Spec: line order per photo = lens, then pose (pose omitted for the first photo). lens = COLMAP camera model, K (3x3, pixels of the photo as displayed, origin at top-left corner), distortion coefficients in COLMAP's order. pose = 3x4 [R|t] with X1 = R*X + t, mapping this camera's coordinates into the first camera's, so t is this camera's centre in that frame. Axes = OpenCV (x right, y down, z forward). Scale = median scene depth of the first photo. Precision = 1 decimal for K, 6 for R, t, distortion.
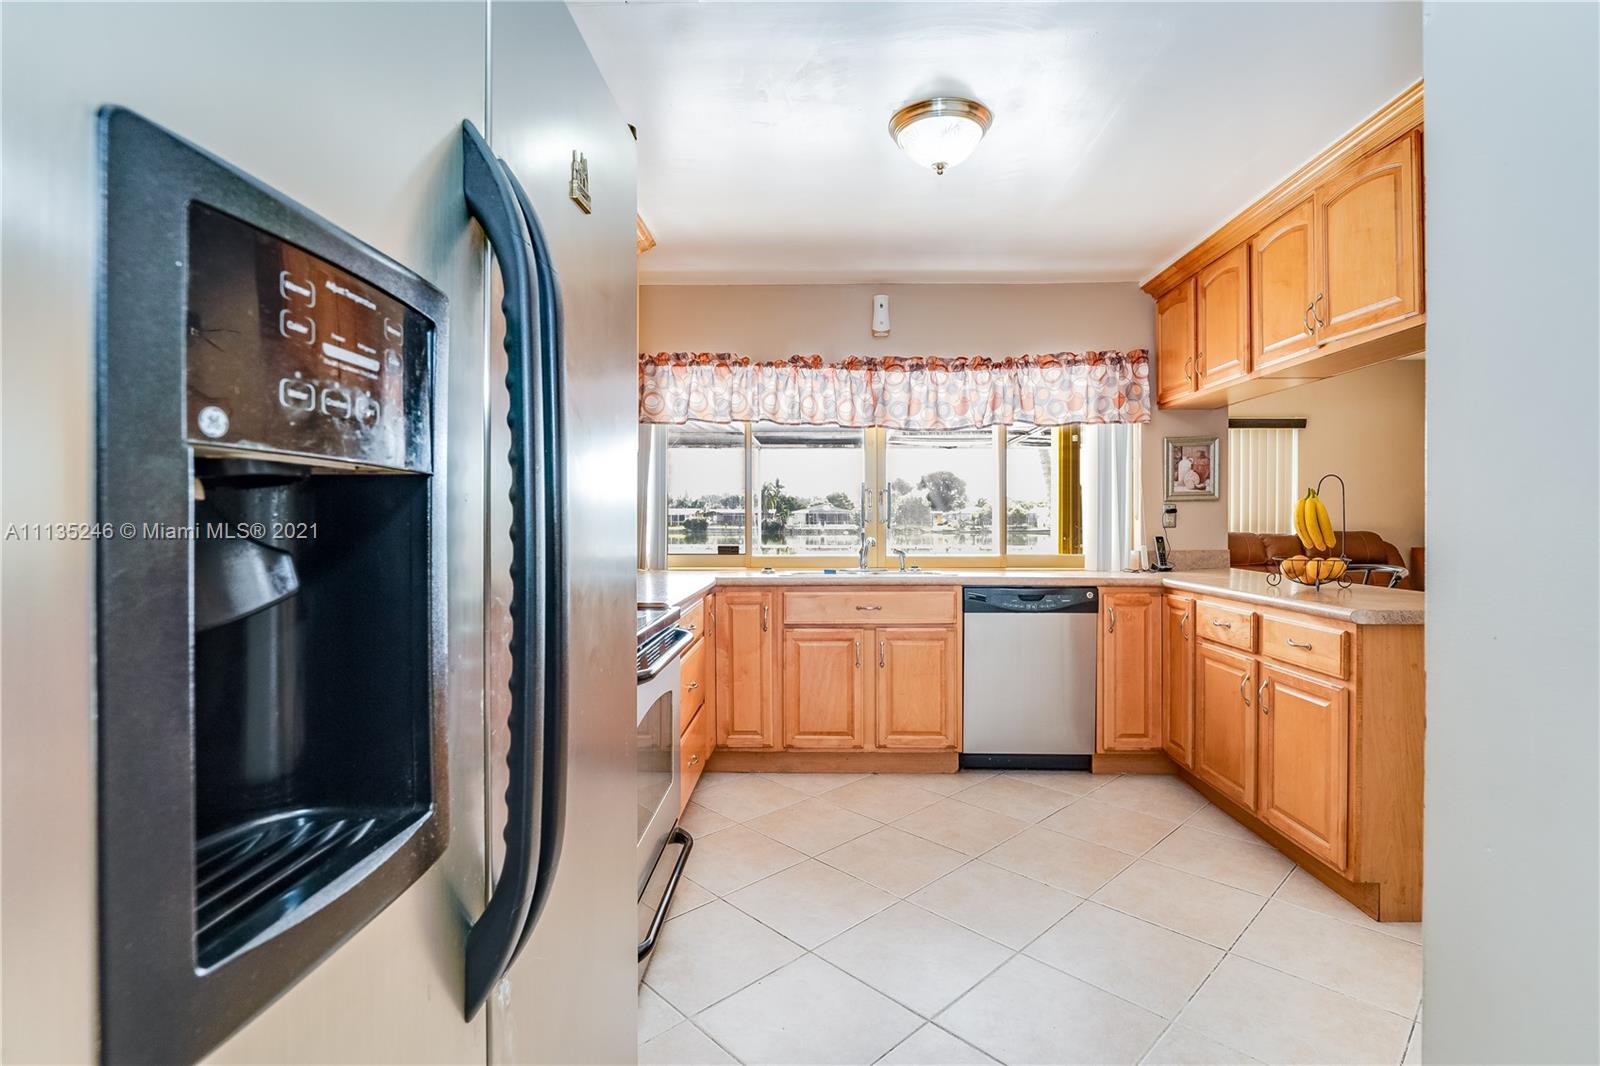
lens RADIAL K [[705.0, 0, 846.8], [0, 705.0, 527.0], [0, 0, 1]] dist [-0.018515, 0.004096]
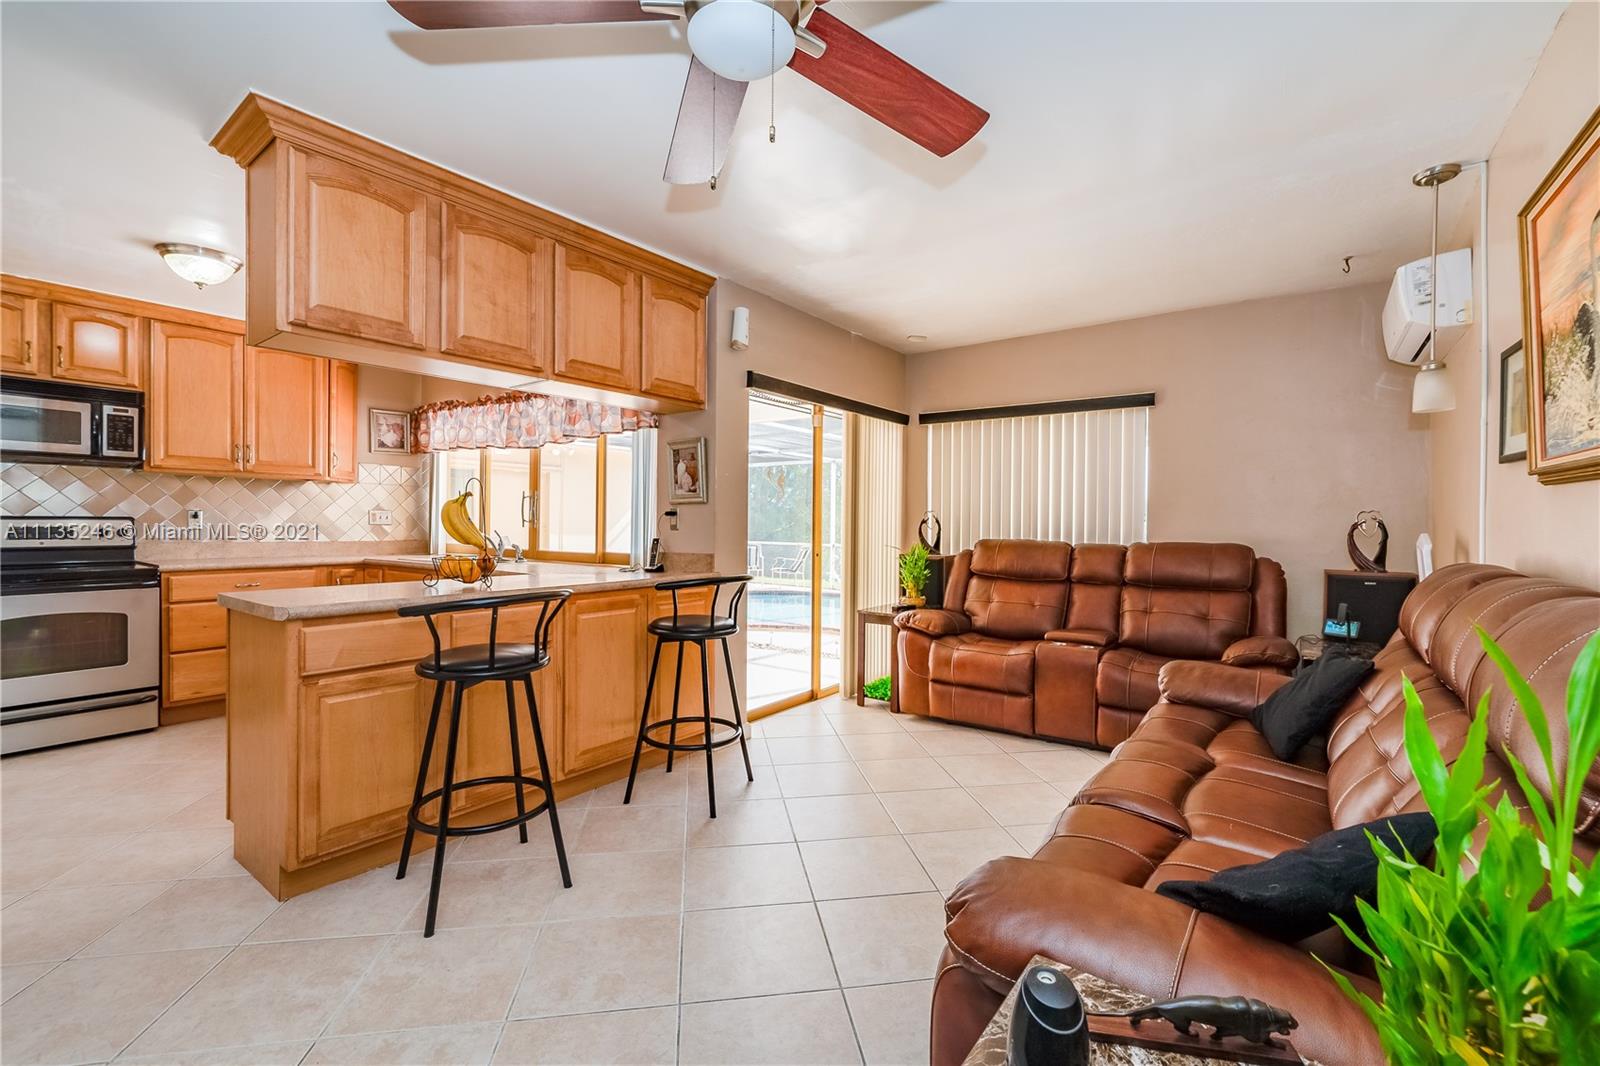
lens RADIAL K [[705.0, 0, 860.0], [0, 705.0, 528.8], [0, 0, 1]] dist [-0.018515, 0.004096]
pose [[0.832112, 0.013909, -0.554433, 1.470633], [-0.015933, 0.999872, 0.001171, -0.007839], [0.554379, 0.007859, 0.832227, 0.358806]]
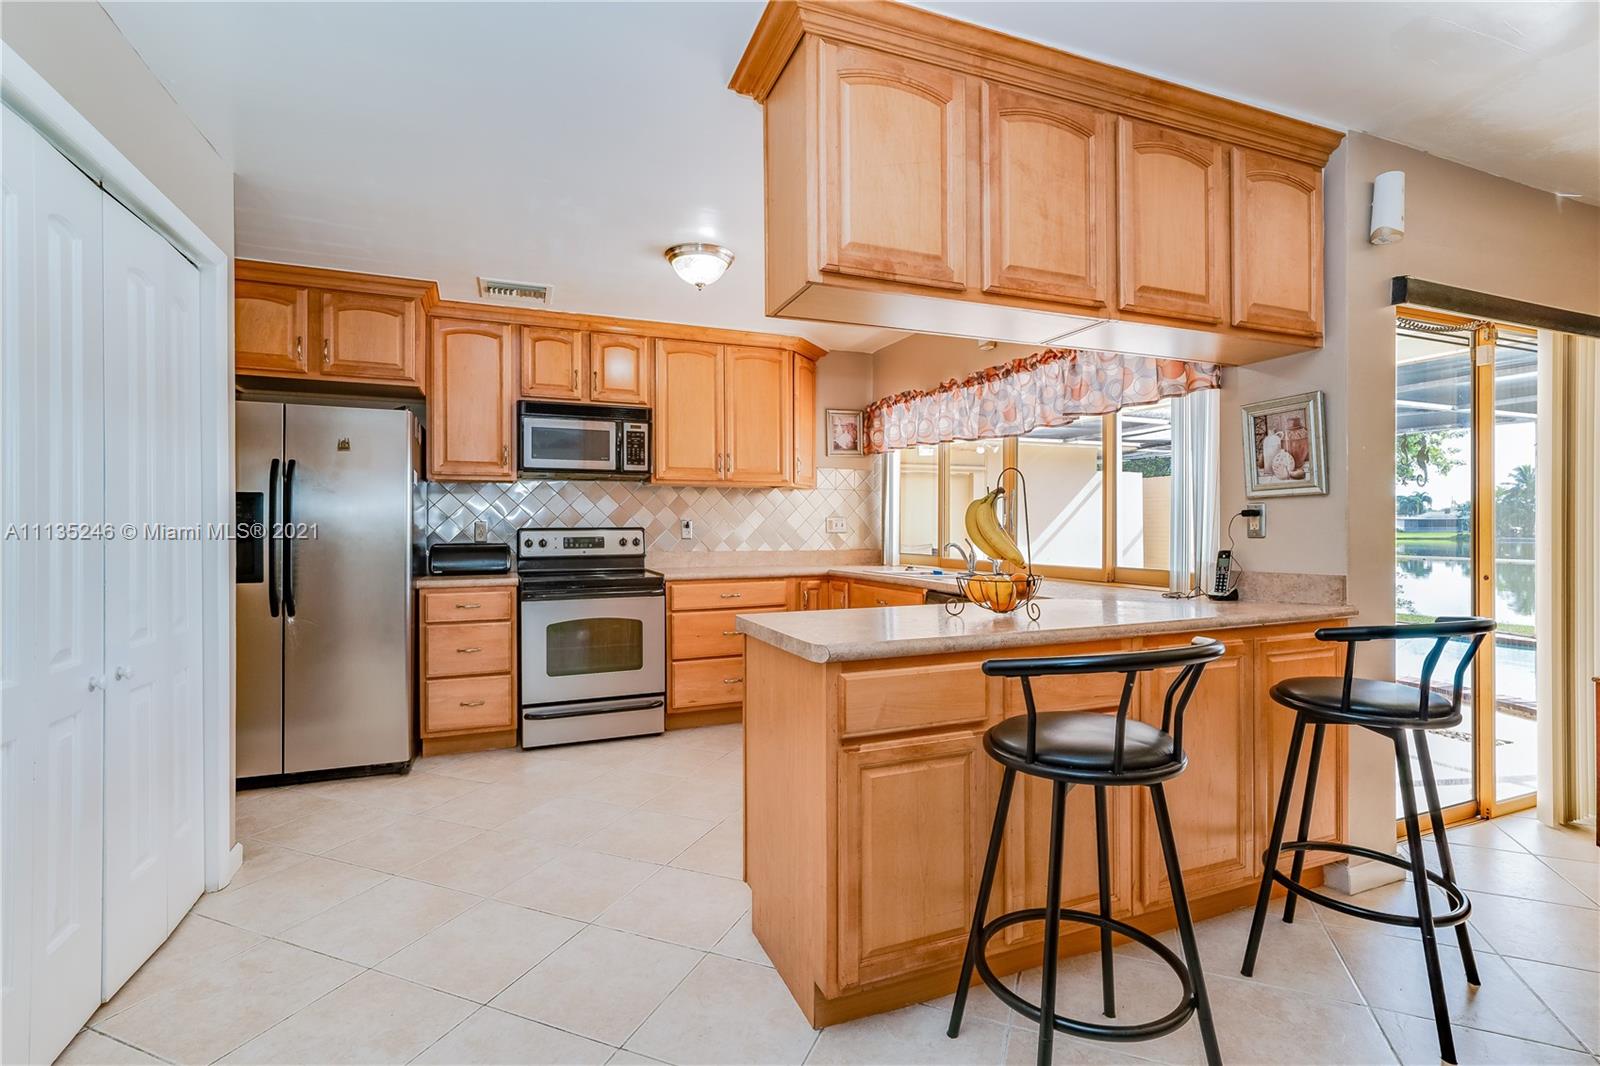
lens RADIAL K [[705.0, 0, 812.3], [0, 705.0, 527.6], [0, 0, 1]] dist [-0.018515, 0.004096]
pose [[0.426549, 0.001701, -0.904463, 1.045828], [-0.006408, 0.999979, -0.001141, -0.006755], [0.904442, 0.006283, 0.426551, 0.390074]]
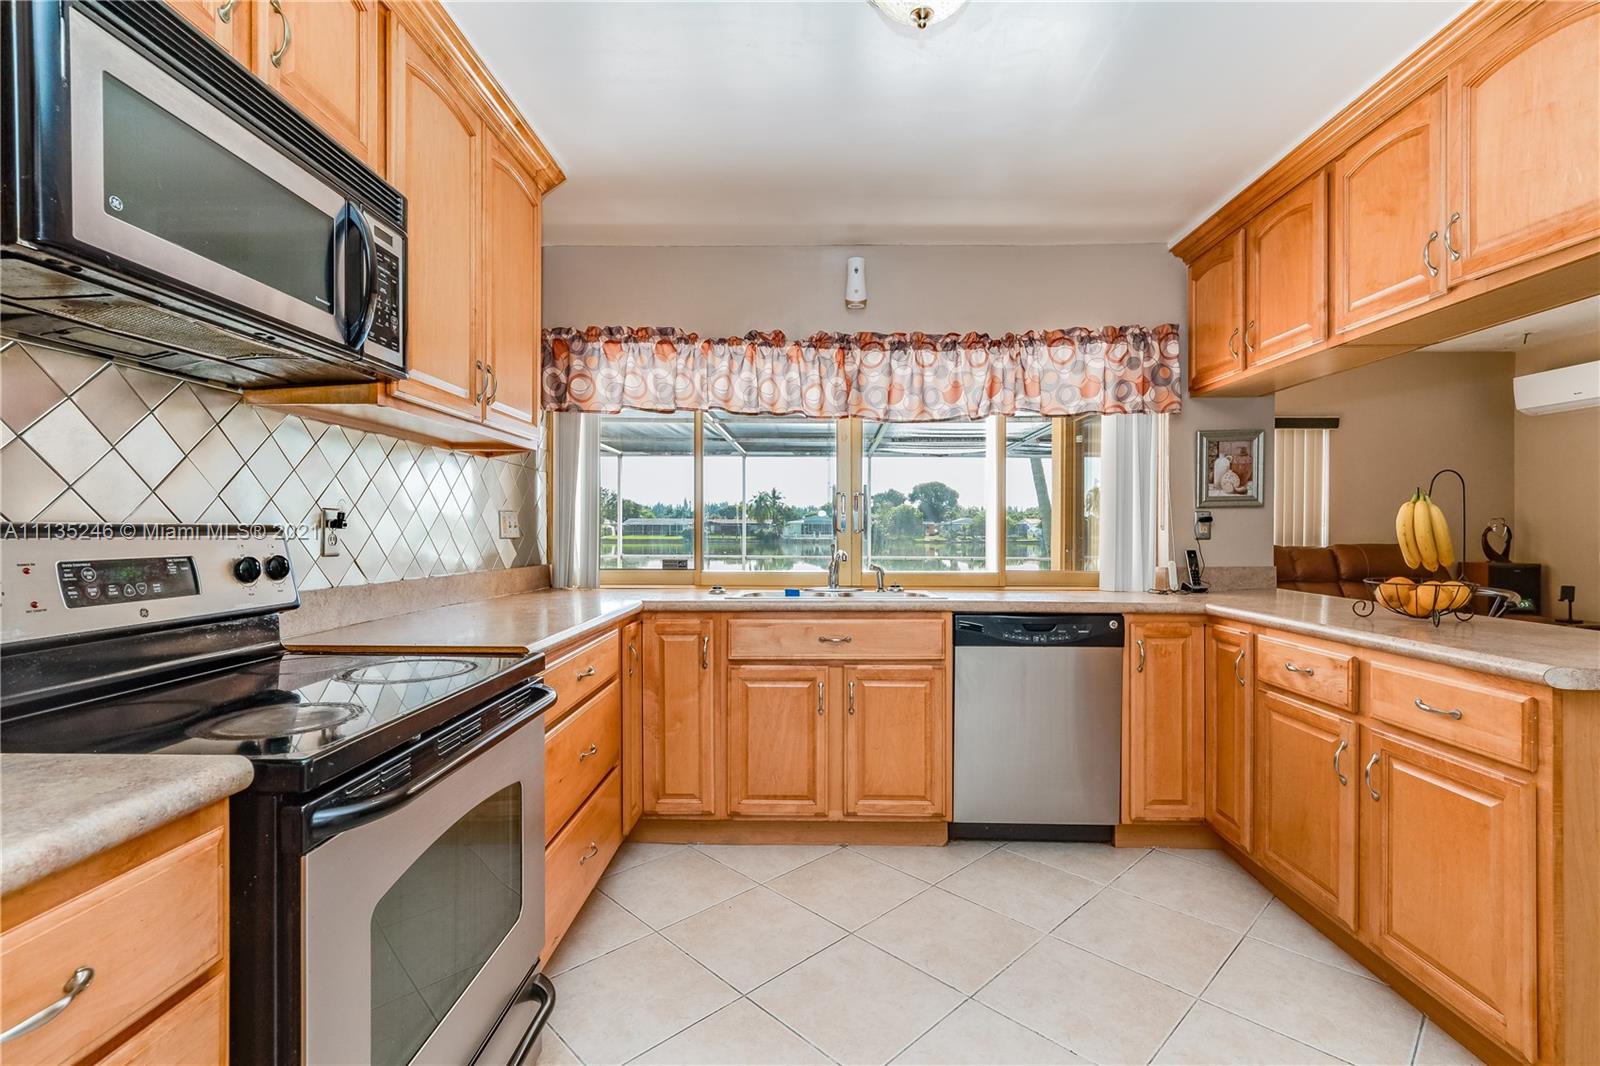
lens RADIAL K [[705.0, 0, 839.0], [0, 705.0, 535.1], [0, 0, 1]] dist [-0.018515, 0.004096]
pose [[0.999992, 0.003370, 0.001918, 0.033420], [-0.003363, 0.999987, -0.003958, 0.000082], [-0.001932, 0.003952, 0.999990, 0.204445]]
